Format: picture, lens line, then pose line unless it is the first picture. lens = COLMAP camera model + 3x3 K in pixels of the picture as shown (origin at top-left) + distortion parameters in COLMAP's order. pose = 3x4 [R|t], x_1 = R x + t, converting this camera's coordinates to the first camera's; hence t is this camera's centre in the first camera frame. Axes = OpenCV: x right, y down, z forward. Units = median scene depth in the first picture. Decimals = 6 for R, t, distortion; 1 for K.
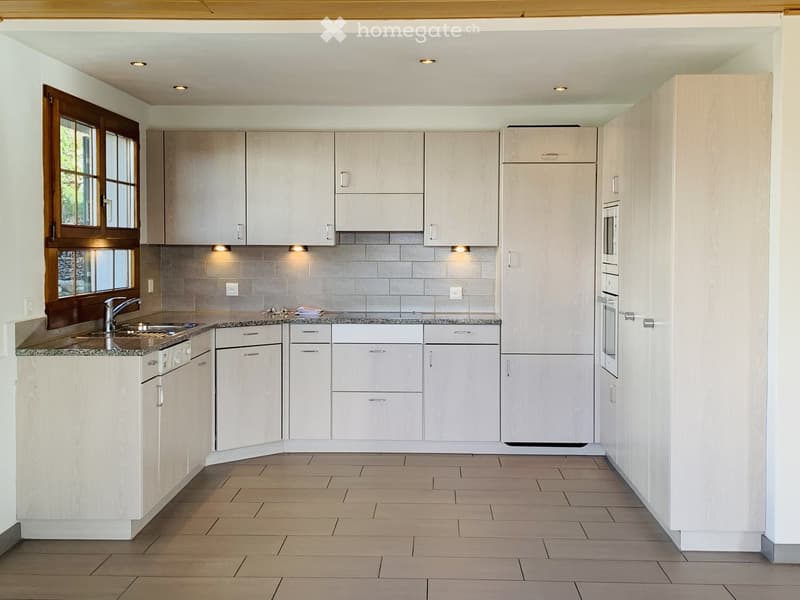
lens RADIAL K [[993.0, 0, 400.0], [0, 993.0, 300.0], [0, 0, 1]] dist [0.004590, -0.008498]
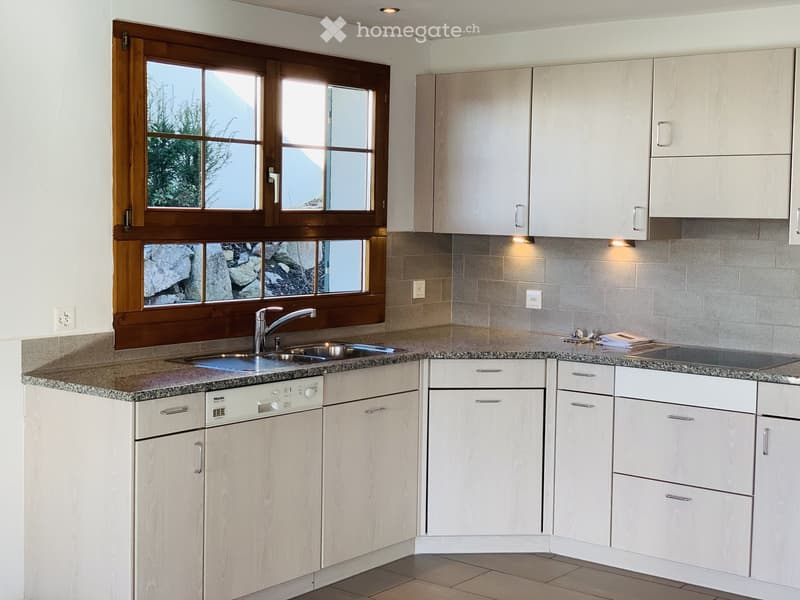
lens RADIAL K [[1133.3, 0, 400.0], [0, 1133.3, 300.0], [0, 0, 1]] dist [-0.004233, 0.020317]
pose [[0.792143, 0.056078, -0.607754, 0.255743], [-0.045891, 0.998424, 0.032312, -0.034173], [0.608608, 0.002295, 0.793468, 0.346304]]
